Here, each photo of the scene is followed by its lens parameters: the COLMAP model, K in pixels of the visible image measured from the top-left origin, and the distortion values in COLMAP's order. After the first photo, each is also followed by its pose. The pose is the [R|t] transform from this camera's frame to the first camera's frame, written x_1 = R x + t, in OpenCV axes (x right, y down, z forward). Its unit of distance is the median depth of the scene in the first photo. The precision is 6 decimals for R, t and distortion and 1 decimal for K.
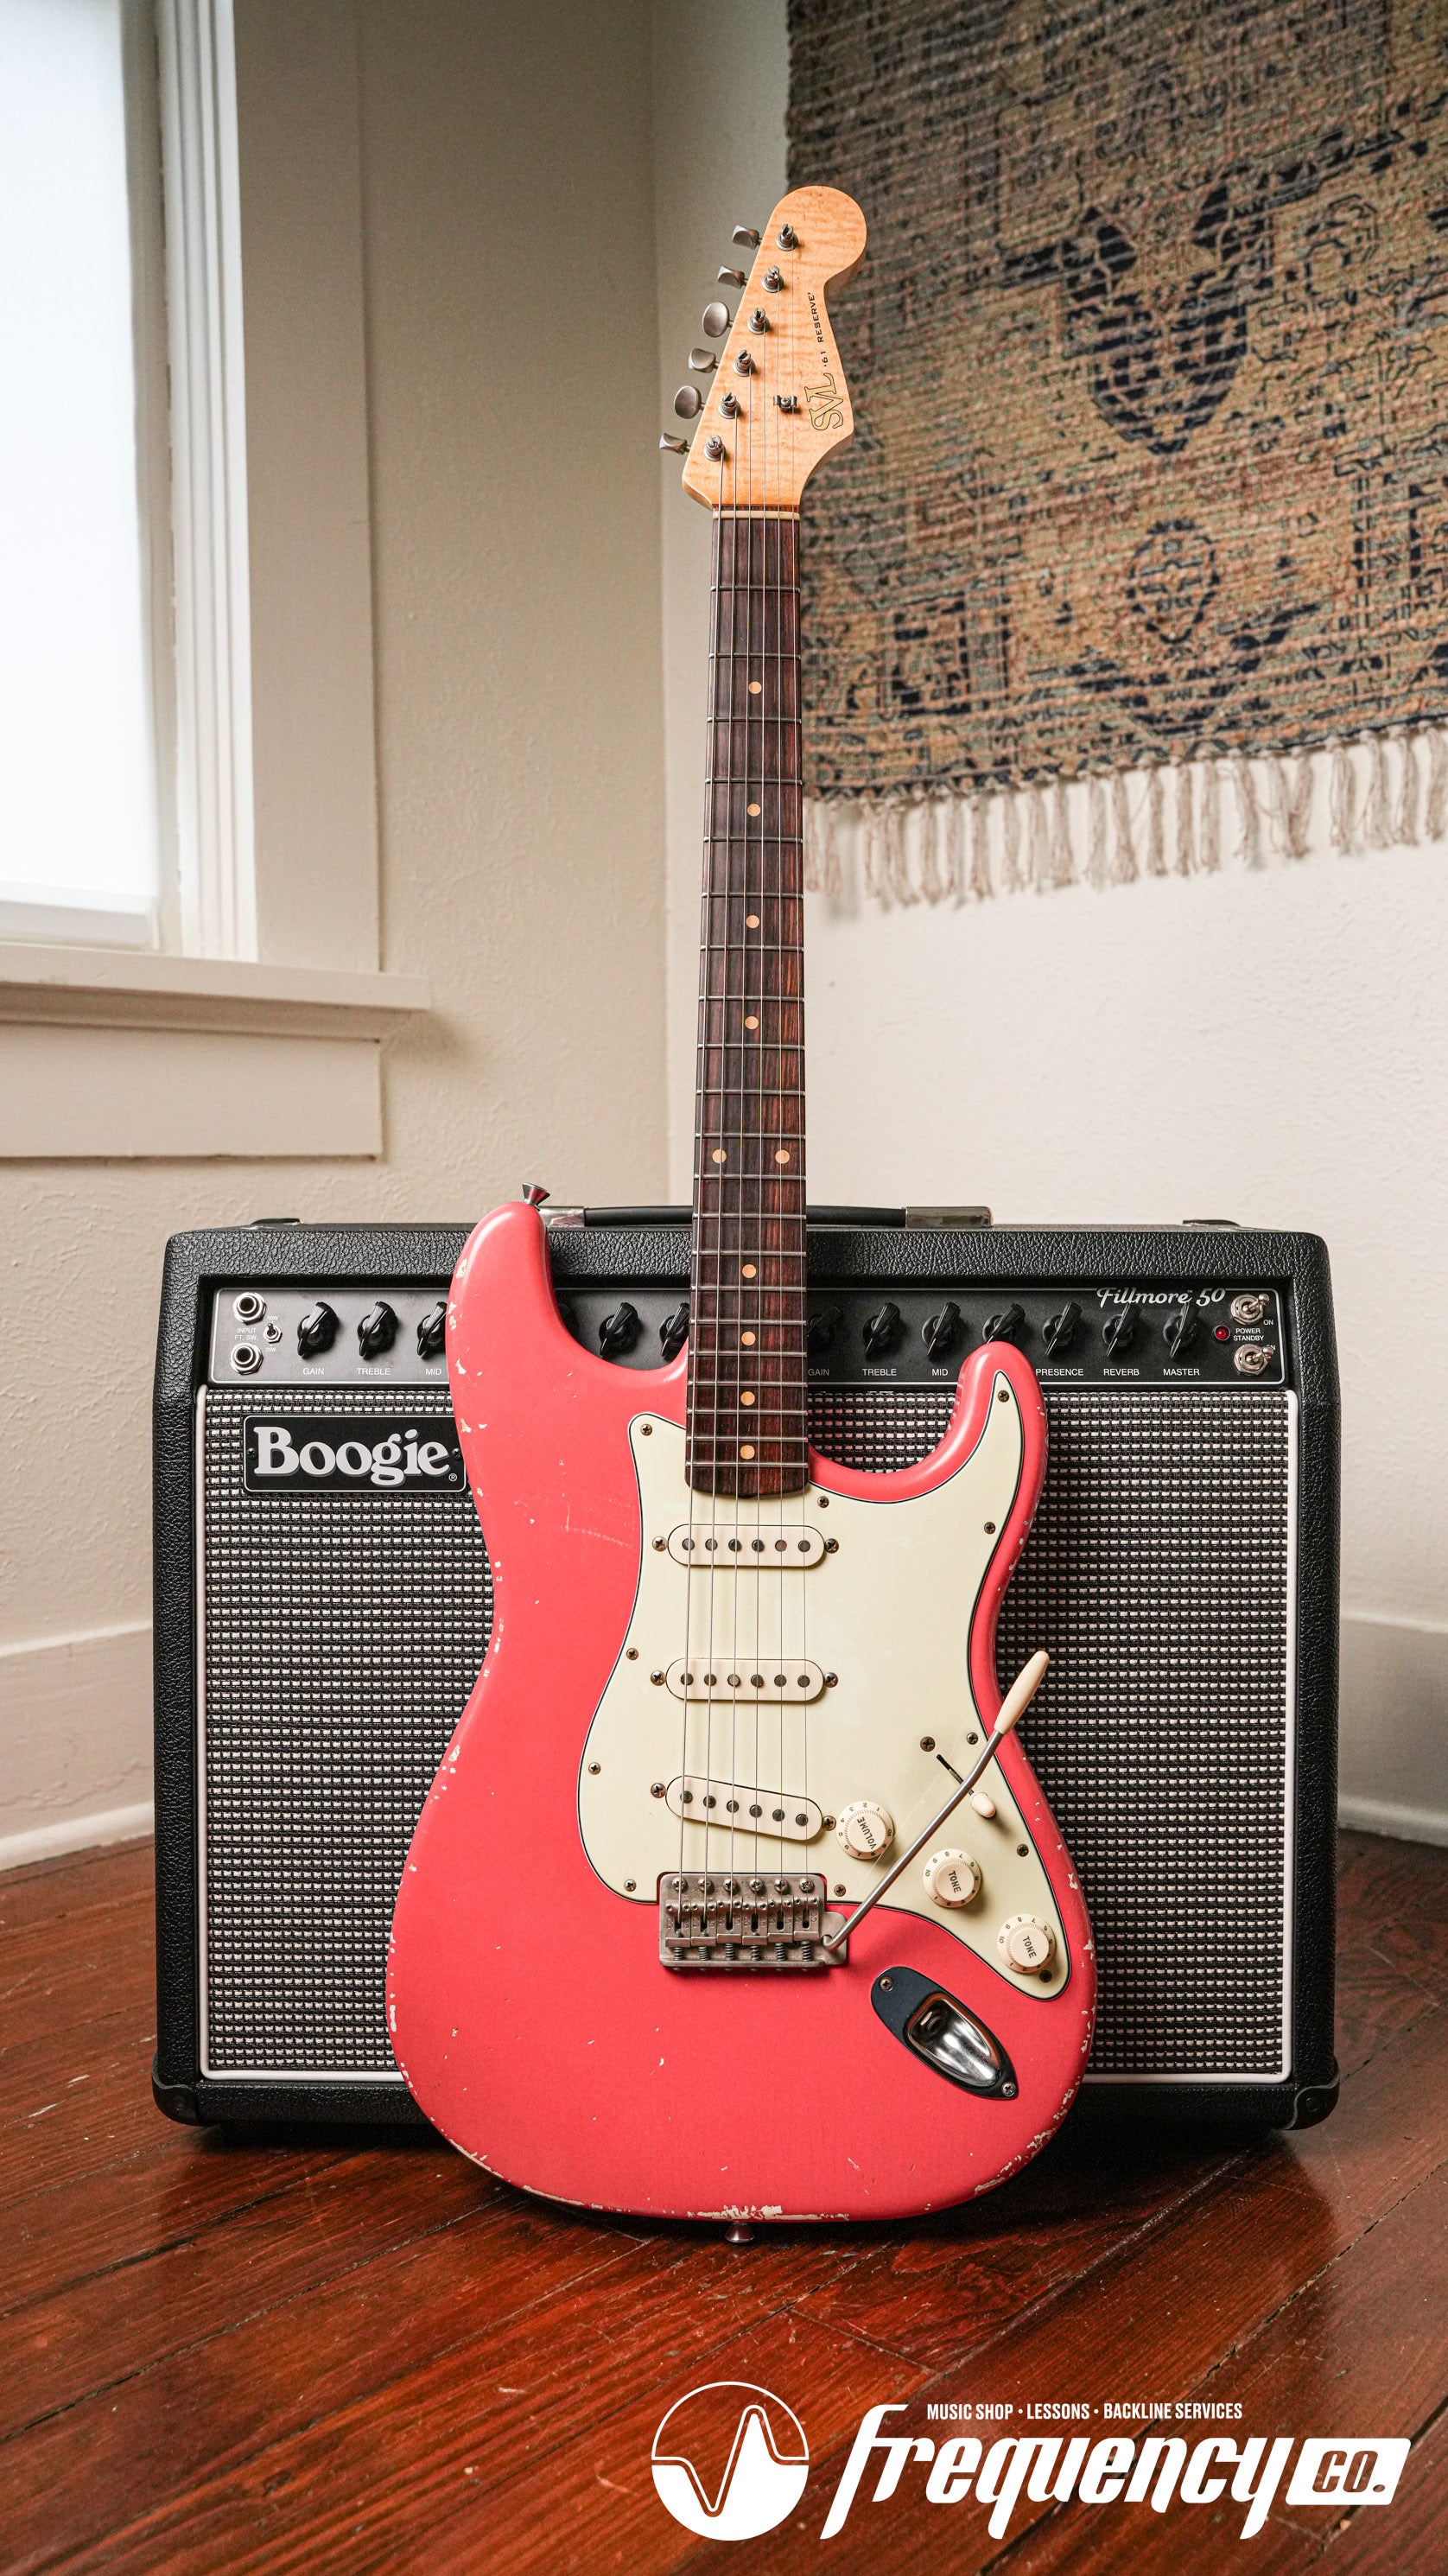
lens RADIAL K [[2206.8, 0, 729.7], [0, 2206.8, 1294.9], [0, 0, 1]] dist [-0.128140, 0.138670]
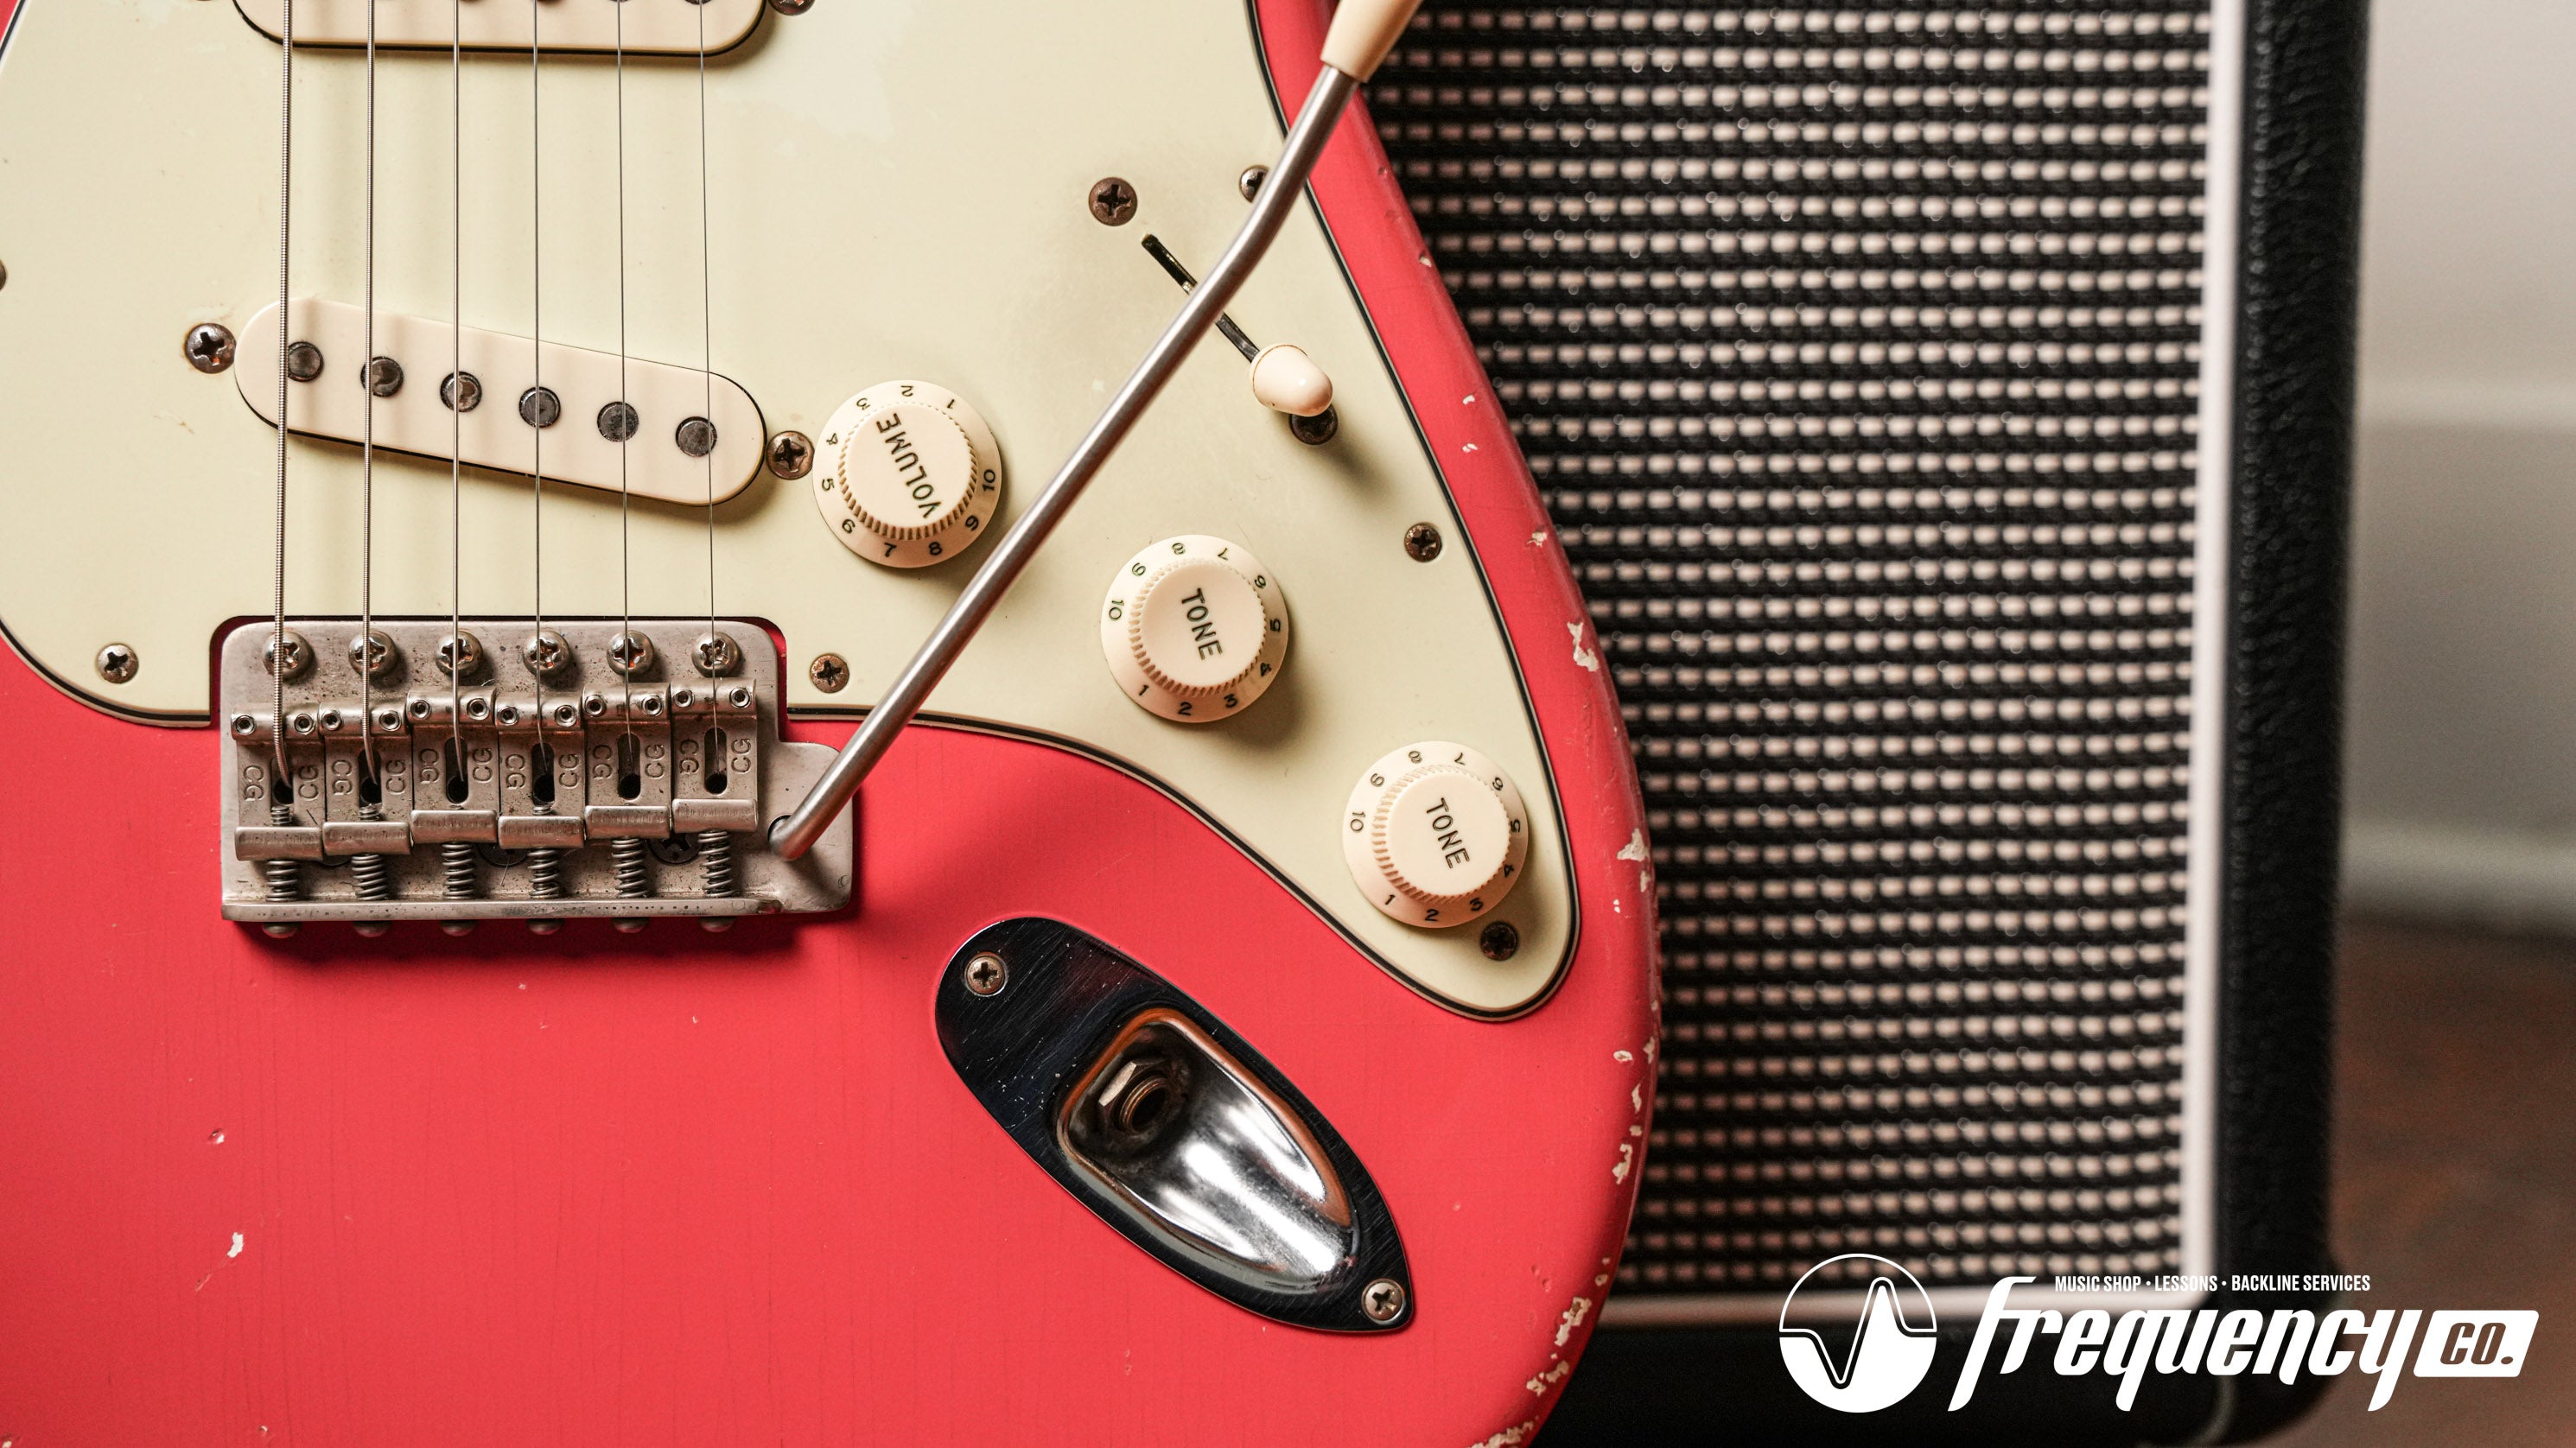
lens RADIAL K [[3608.7, 0, 1362.7], [0, 3608.7, 756.8], [0, 0, 1]] dist [0.025103, 0.055522]
pose [[0.993940, -0.013215, 0.109127, 0.044261], [0.000633, 0.993419, 0.114536, 0.144370], [-0.109922, -0.113773, 0.987407, 0.313570]]
